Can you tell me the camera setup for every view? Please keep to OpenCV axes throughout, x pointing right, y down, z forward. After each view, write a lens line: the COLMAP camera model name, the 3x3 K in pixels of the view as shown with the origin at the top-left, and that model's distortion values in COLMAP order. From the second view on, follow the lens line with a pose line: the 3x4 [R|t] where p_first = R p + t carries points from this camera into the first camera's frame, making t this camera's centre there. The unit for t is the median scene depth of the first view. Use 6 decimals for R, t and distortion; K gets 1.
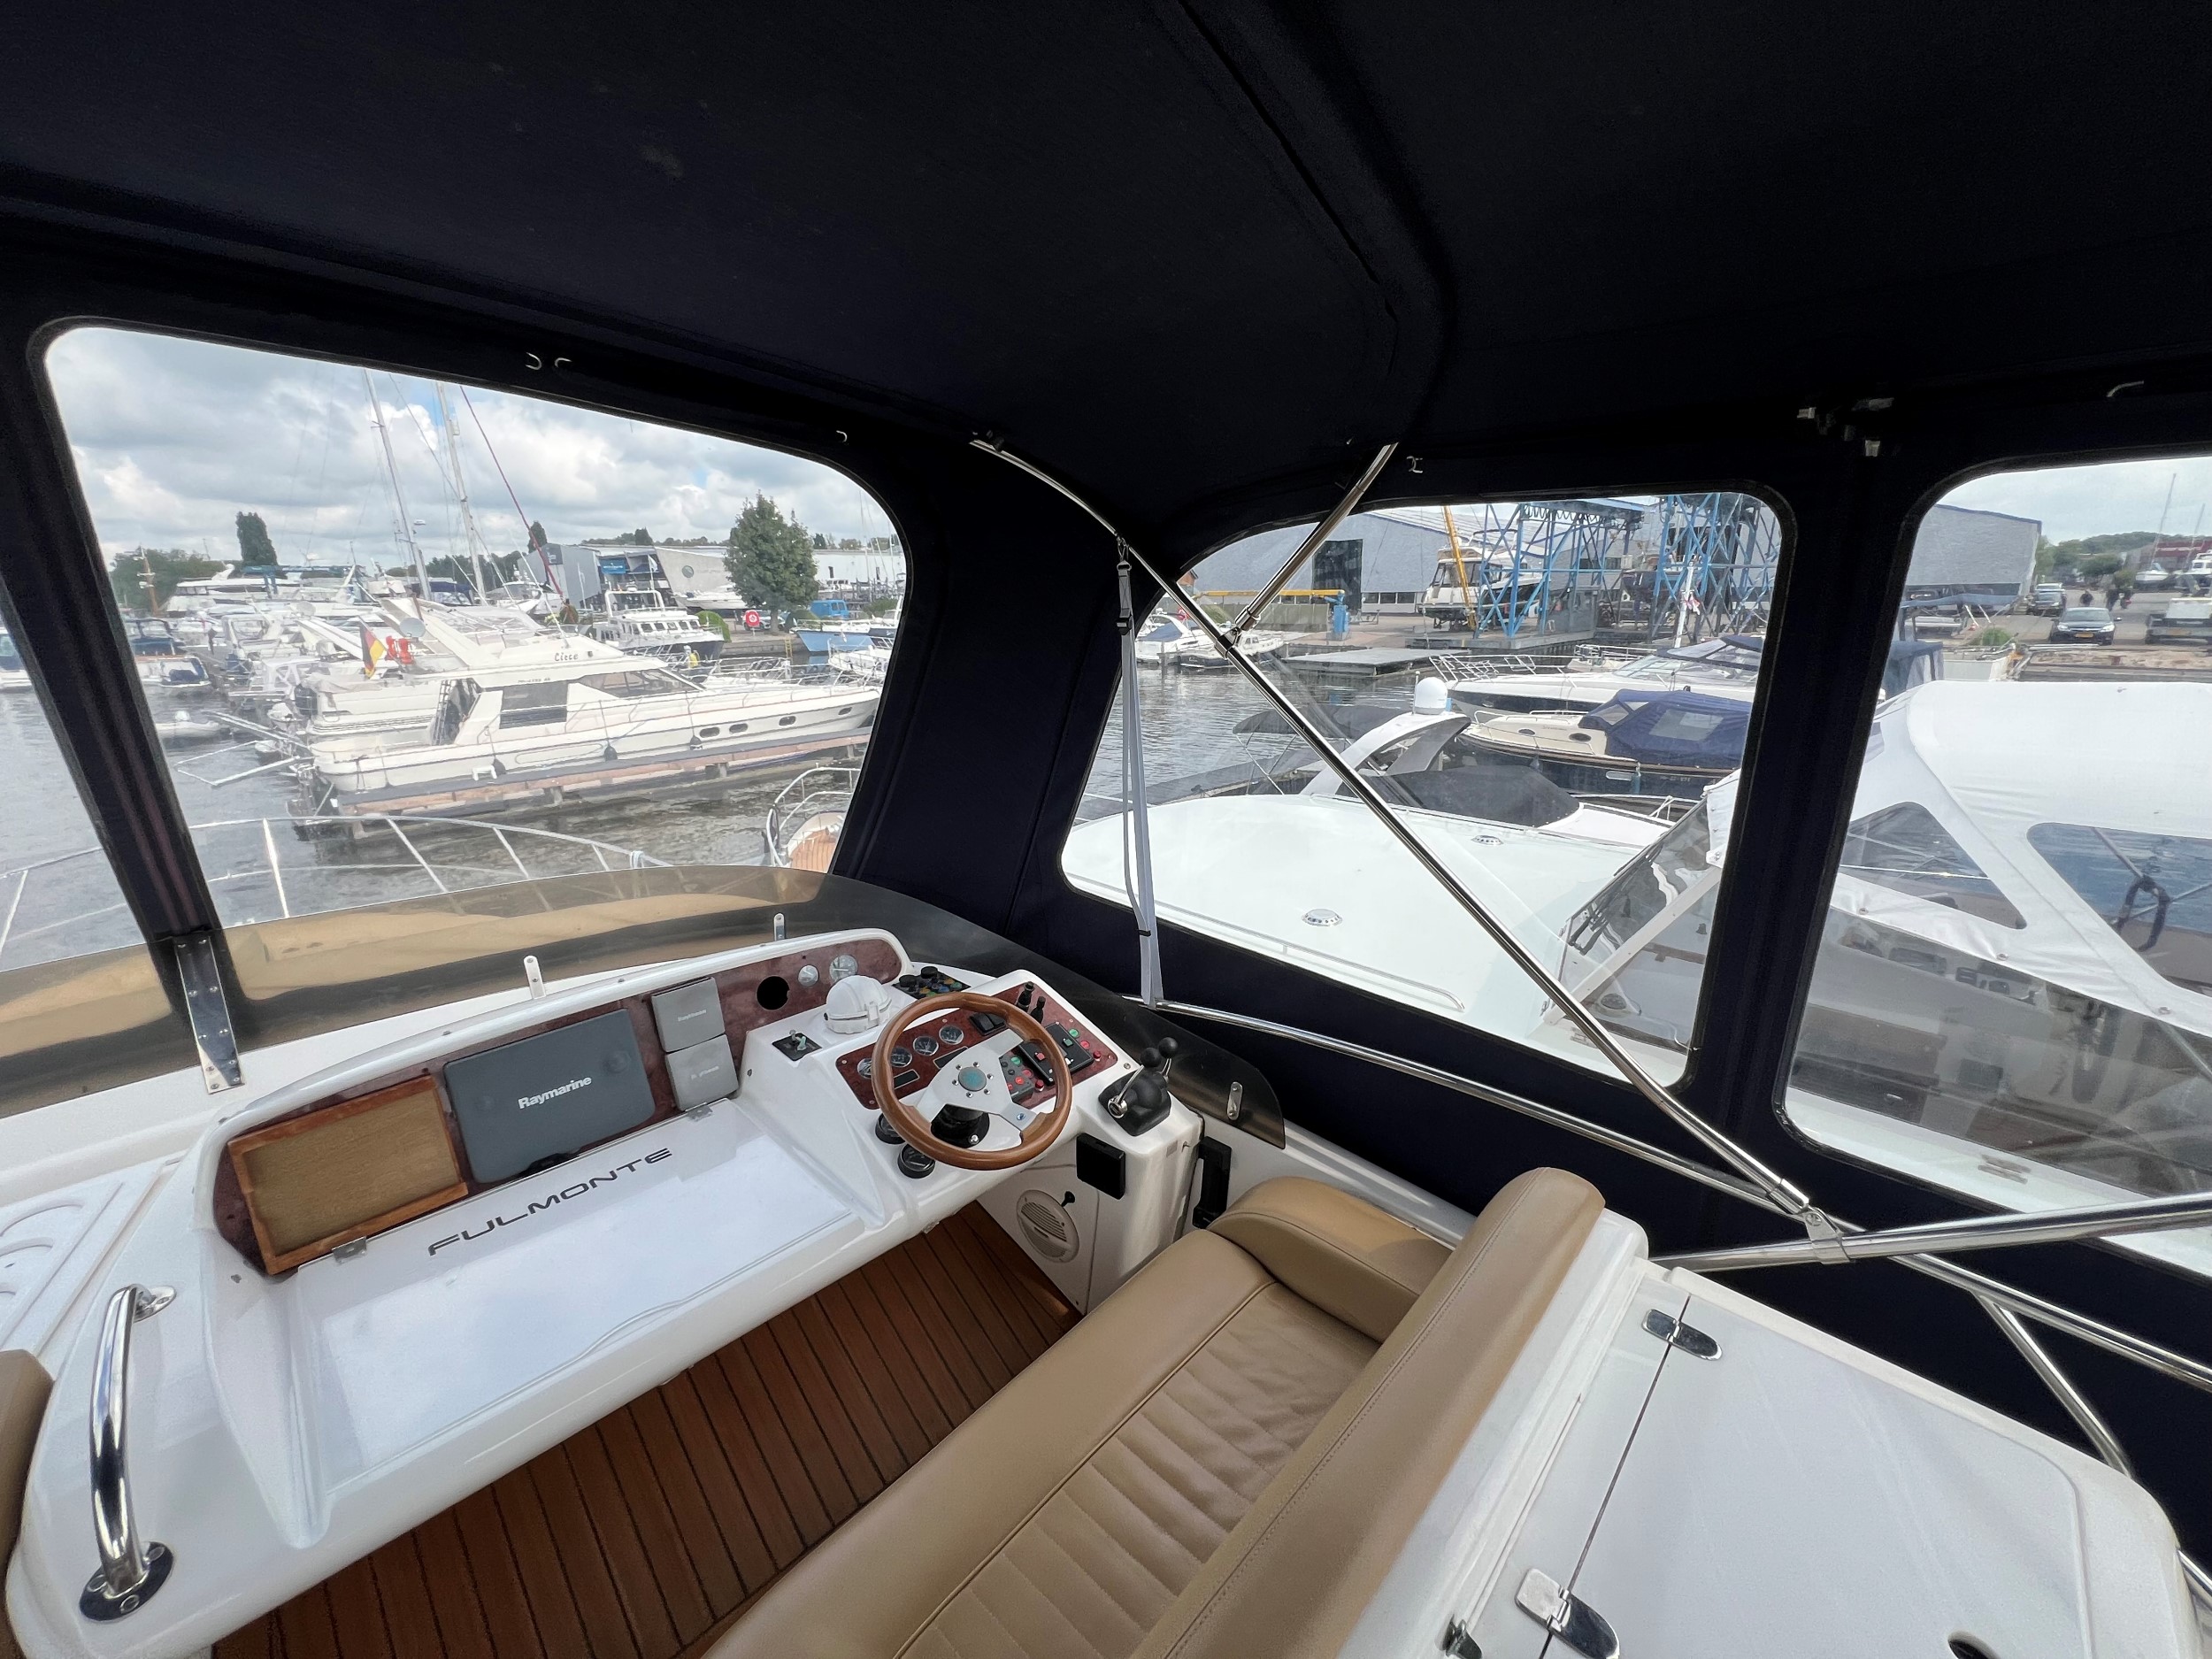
lens RADIAL K [[879.4, 0, 1104.8], [0, 879.4, 836.2], [0, 0, 1]] dist [-0.003558, 0.000739]
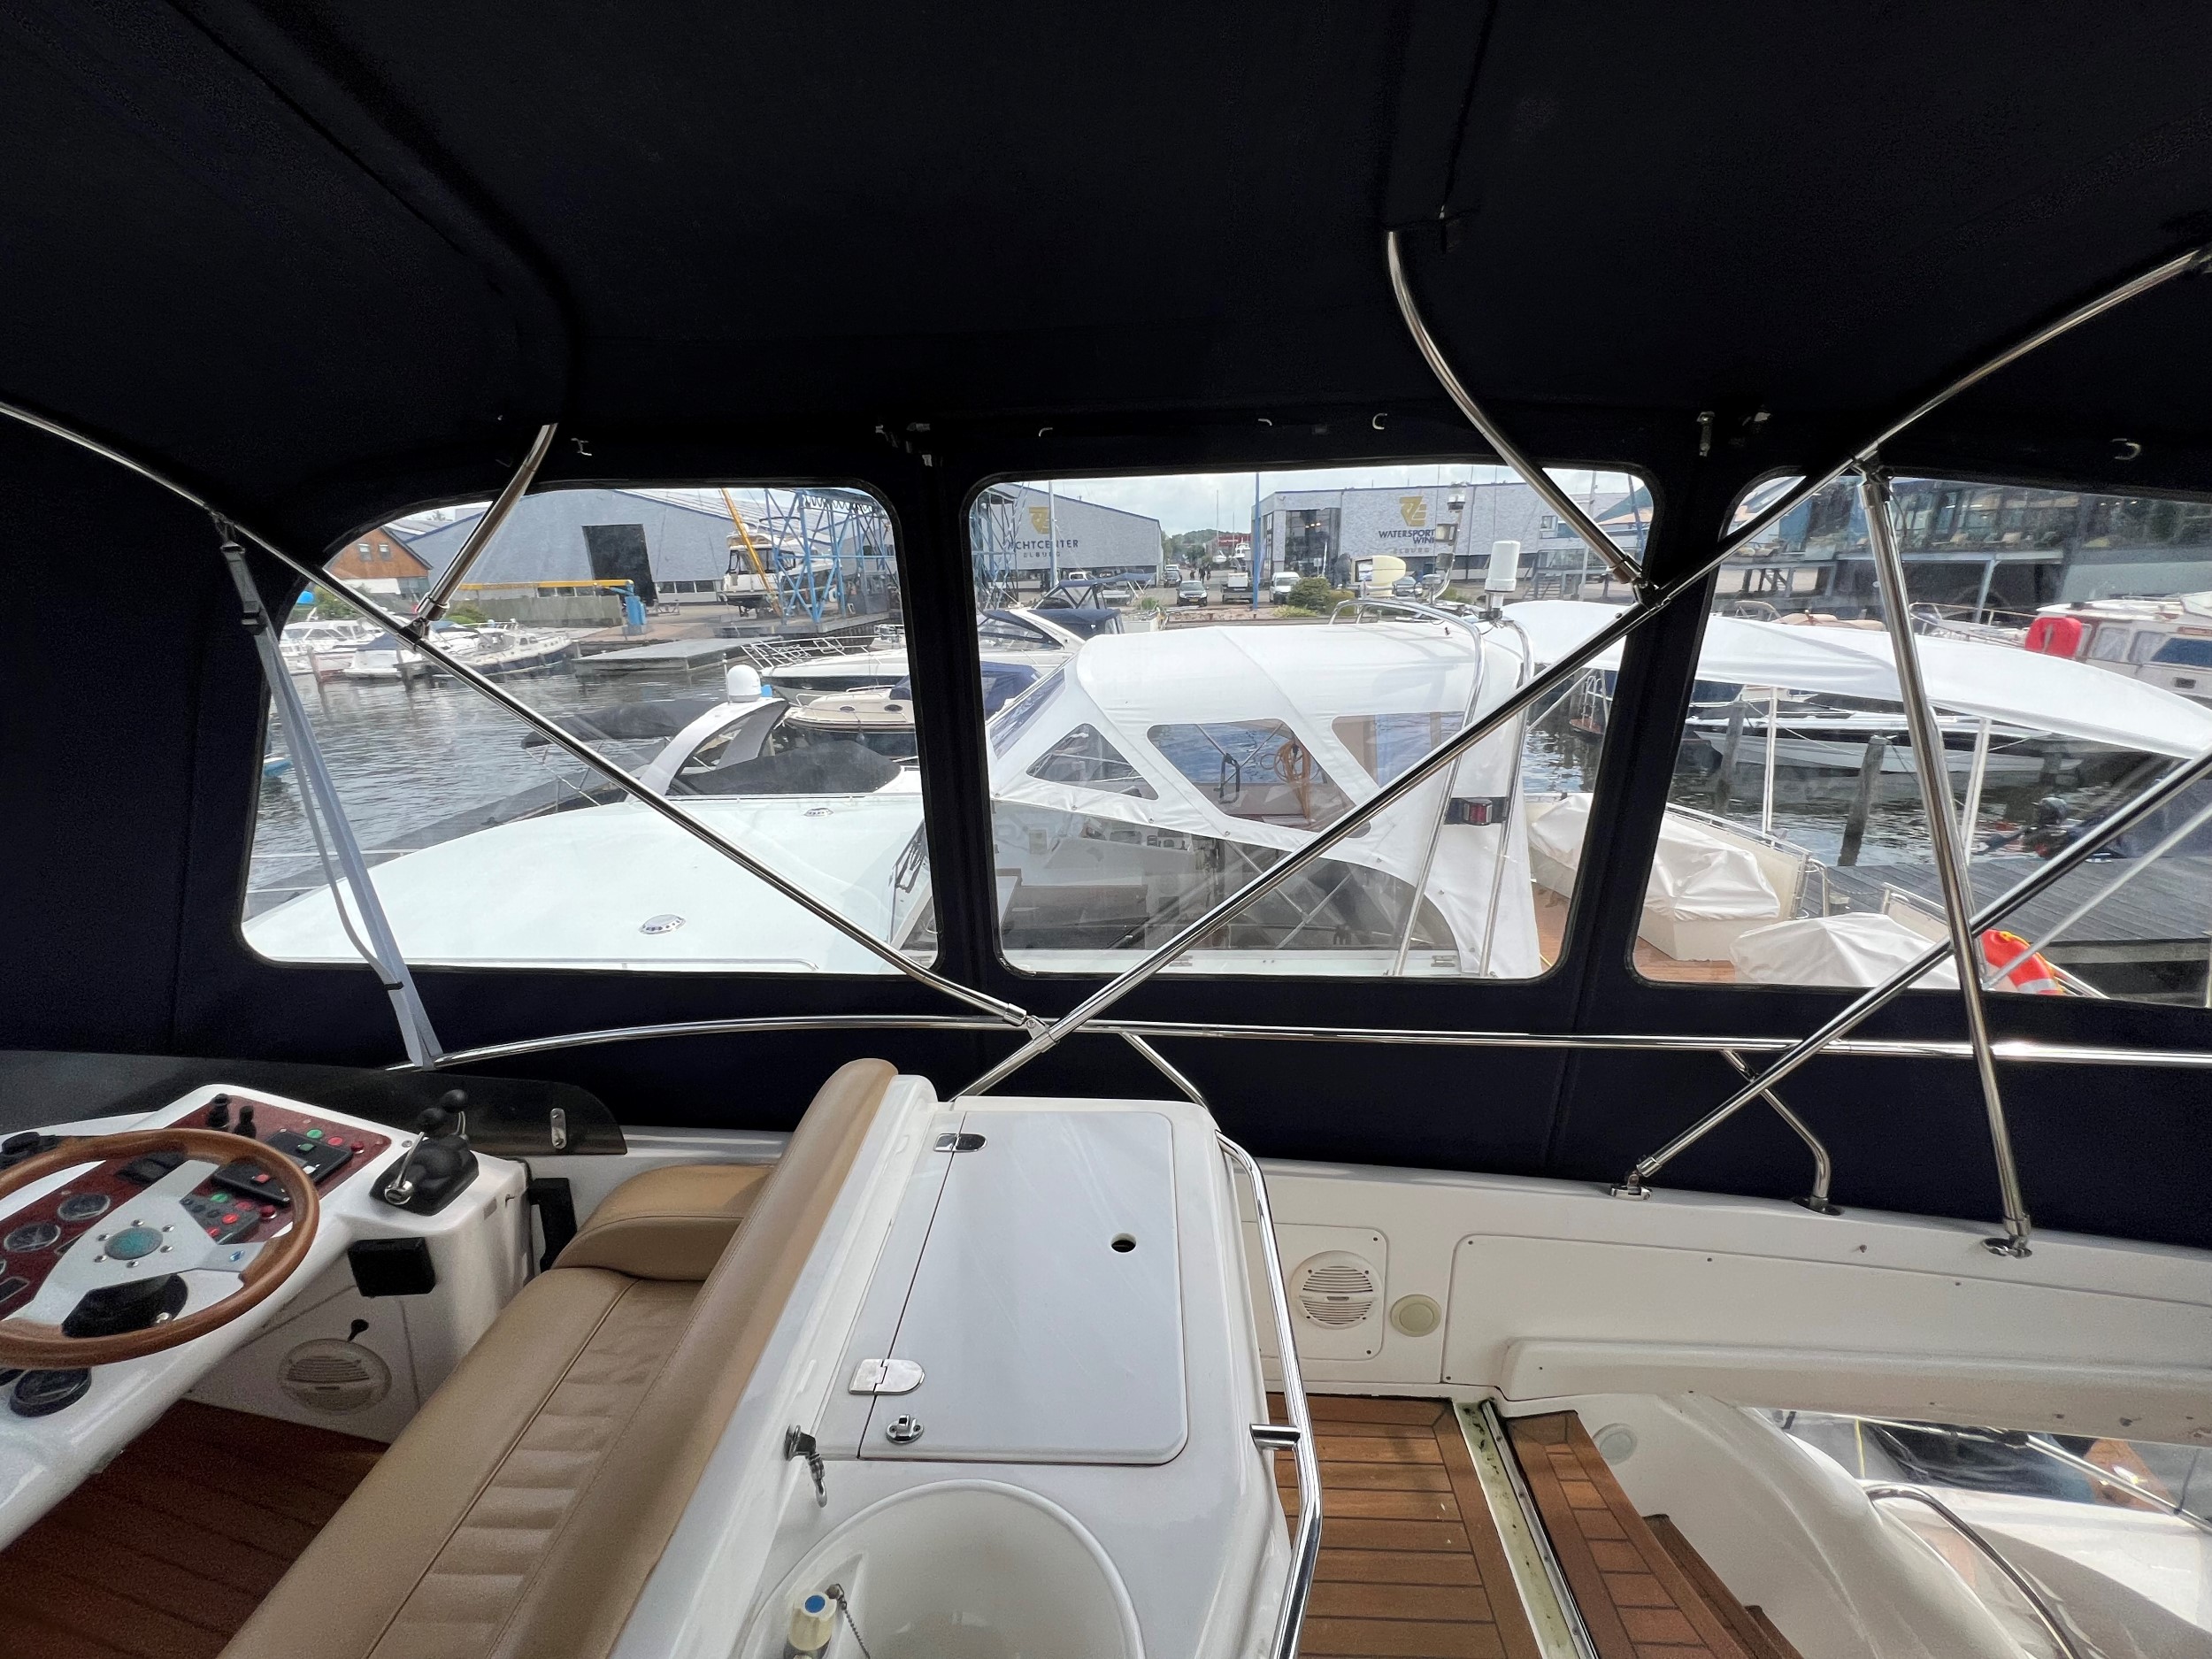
lens RADIAL K [[879.4, 0, 1106.9], [0, 879.4, 834.7], [0, 0, 1]] dist [-0.003558, 0.000739]
pose [[0.742244, -0.204757, 0.638082, 0.049550], [0.197109, 0.976763, 0.084153, 0.034456], [-0.640486, 0.063309, 0.765356, -0.097677]]
